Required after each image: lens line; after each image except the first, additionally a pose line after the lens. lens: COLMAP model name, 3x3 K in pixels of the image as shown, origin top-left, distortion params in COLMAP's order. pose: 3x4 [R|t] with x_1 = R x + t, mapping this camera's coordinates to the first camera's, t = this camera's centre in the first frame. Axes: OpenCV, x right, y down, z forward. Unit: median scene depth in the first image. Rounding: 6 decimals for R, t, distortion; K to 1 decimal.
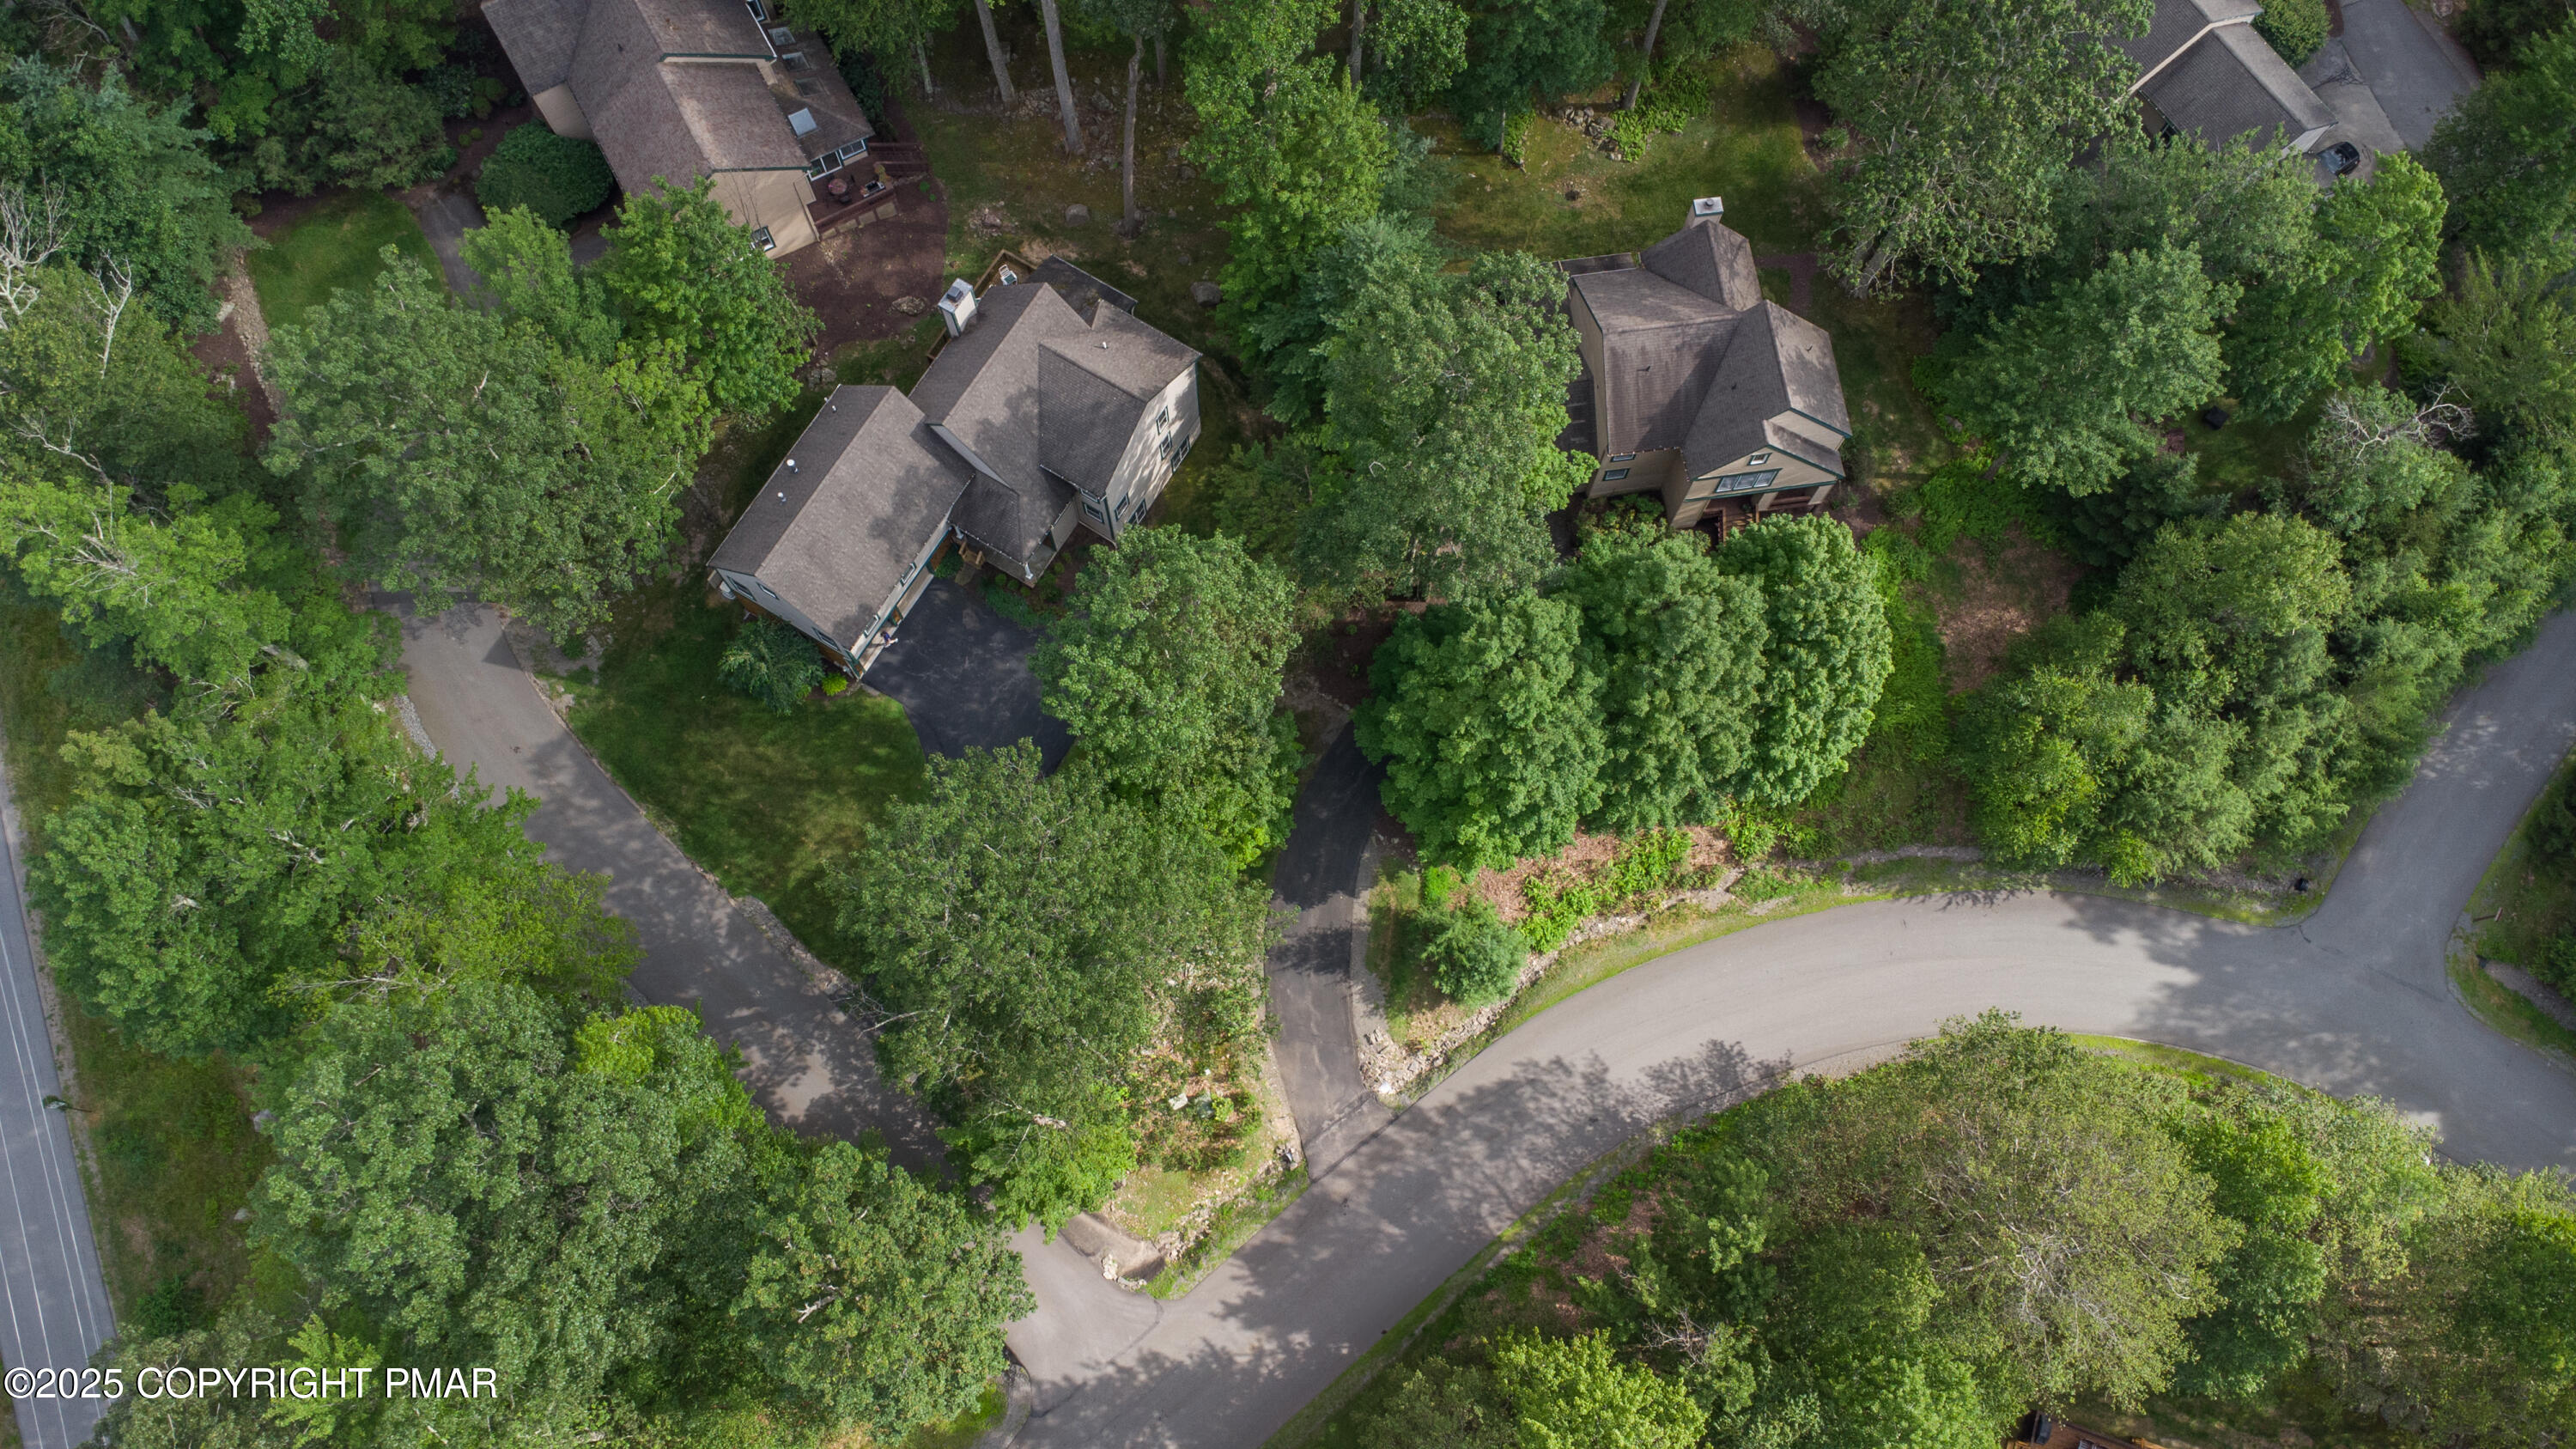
lens RADIAL K [[1861.6, 0, 1282.4], [0, 1861.6, 735.2], [0, 0, 1]] dist [0.036566, -0.054706]
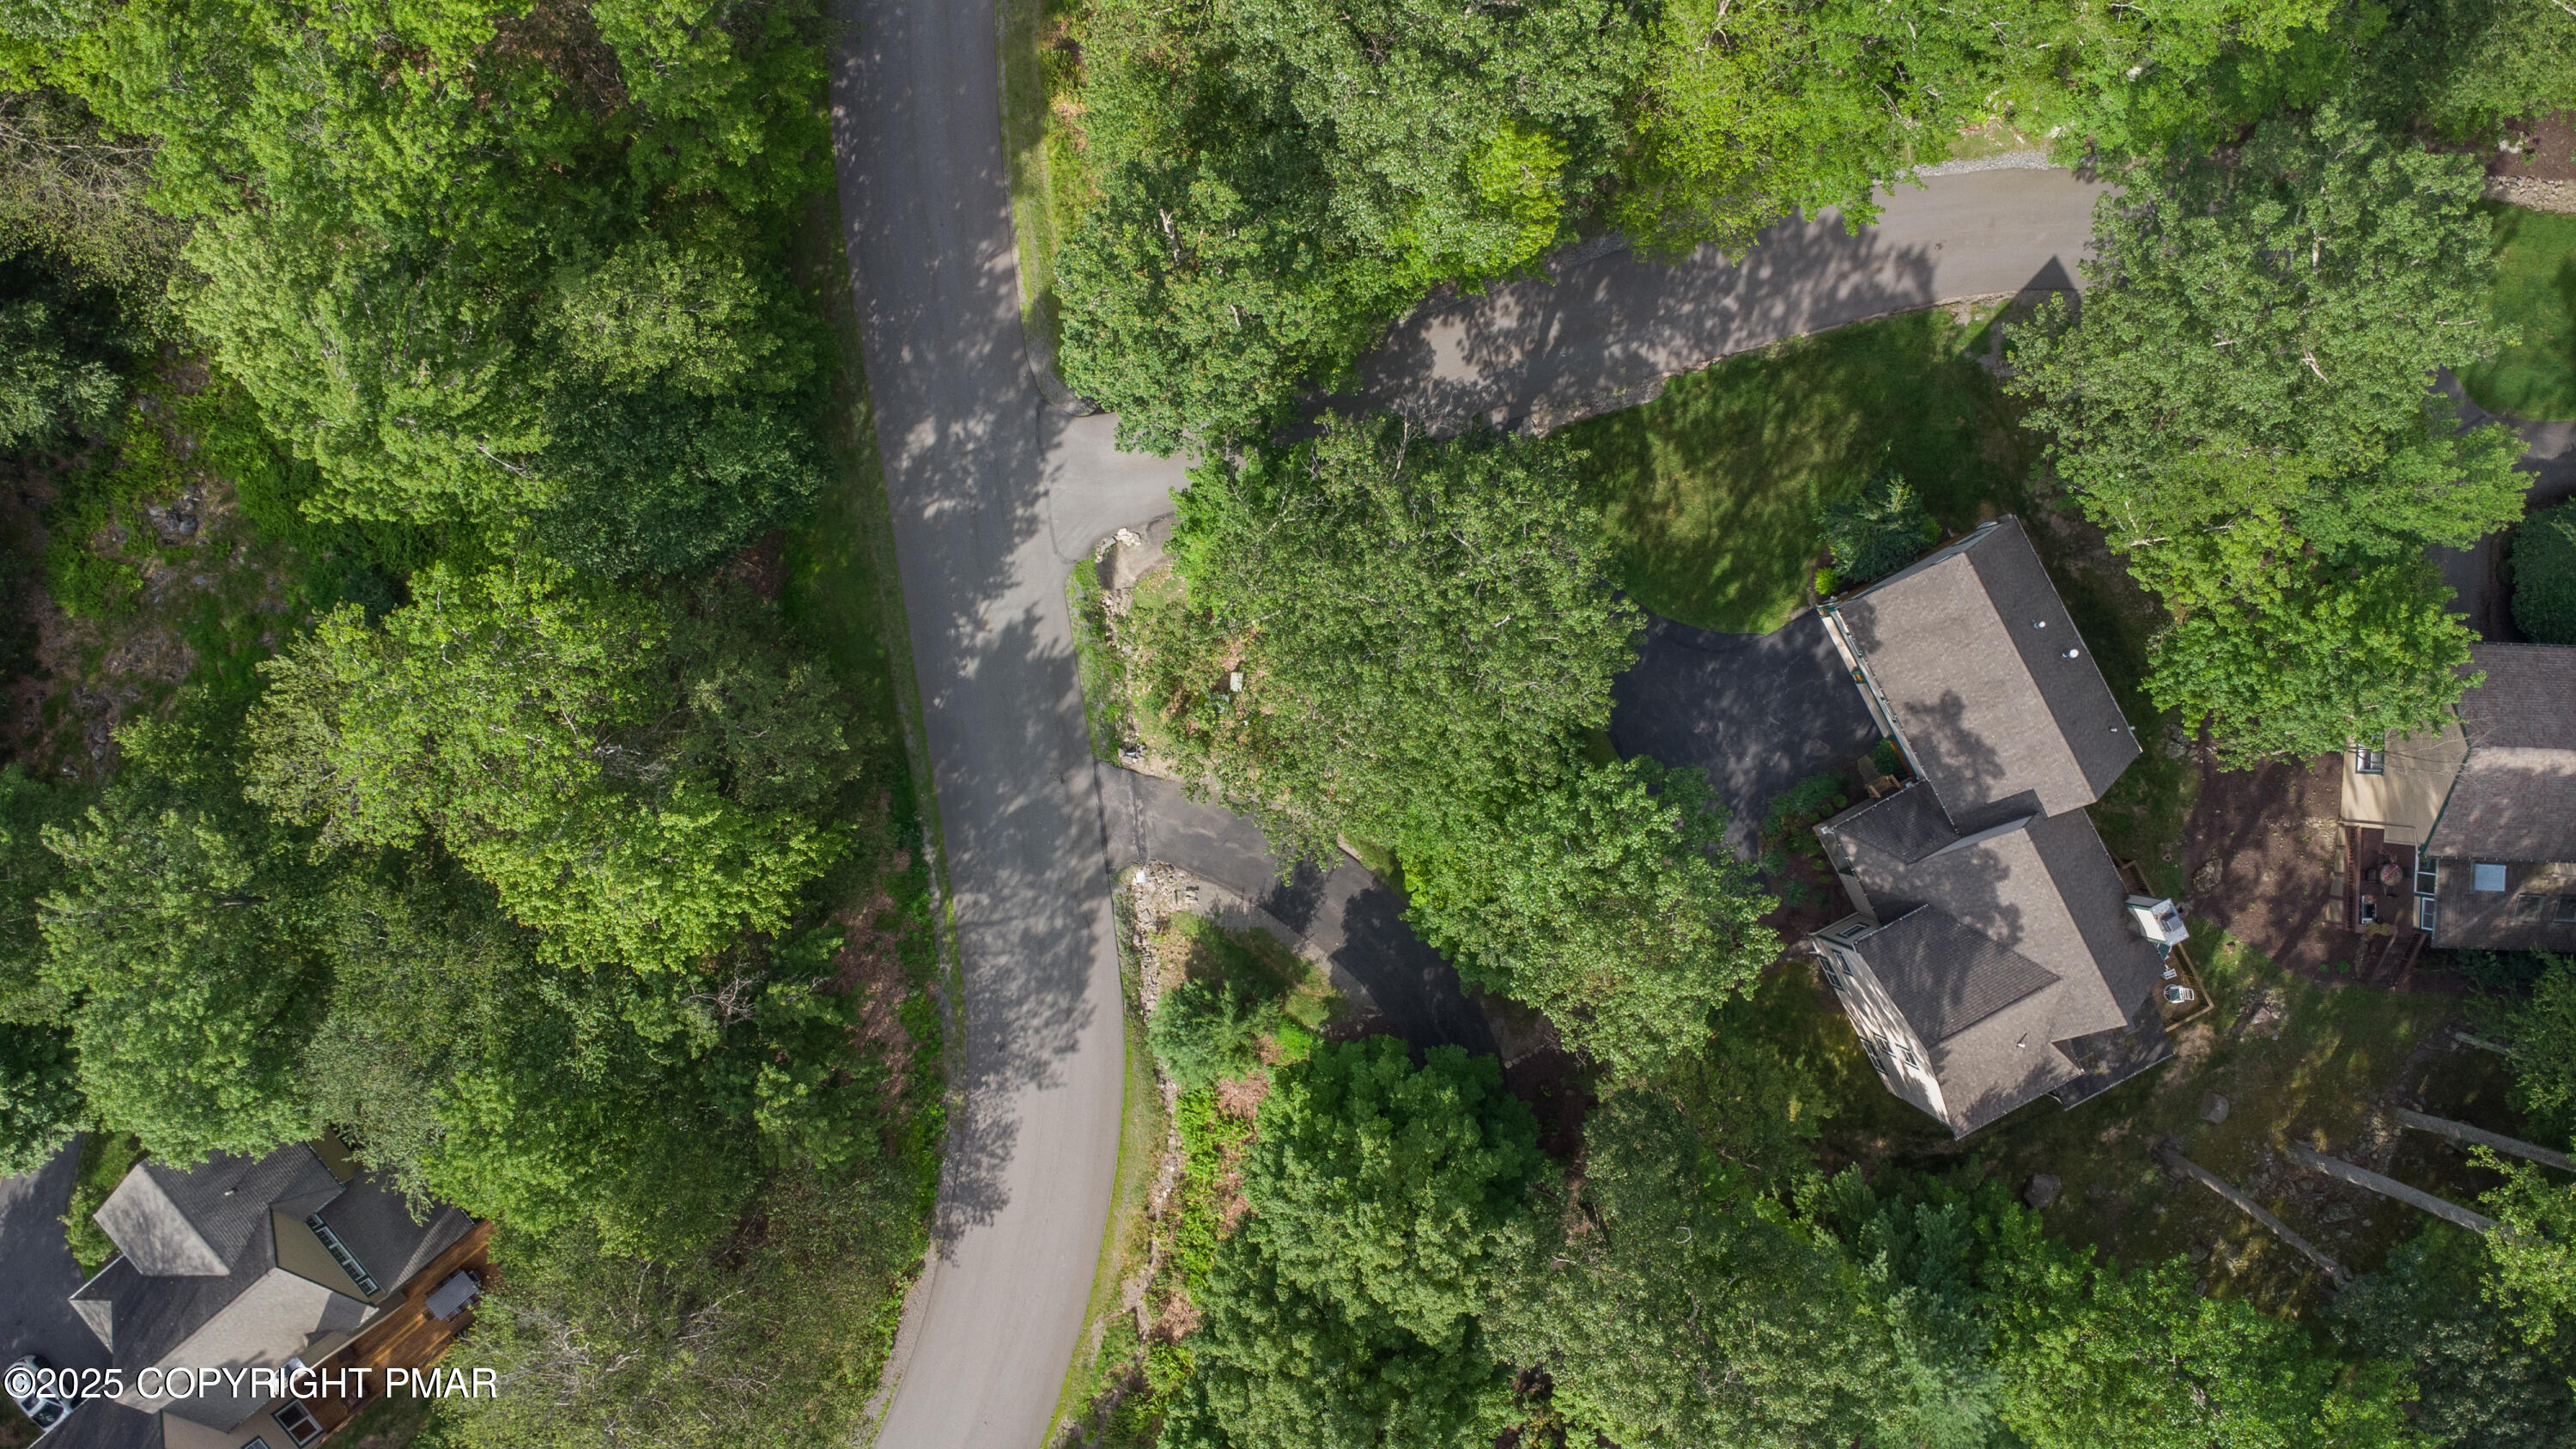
lens RADIAL K [[1861.6, 0, 1308.3], [0, 1861.6, 738.5], [0, 0, 1]] dist [0.036566, -0.054706]
pose [[-0.515281, 0.856984, -0.007988, -0.042664], [-0.824181, -0.492959, 0.278778, -0.113998], [0.234970, 0.150232, 0.960322, 0.102616]]
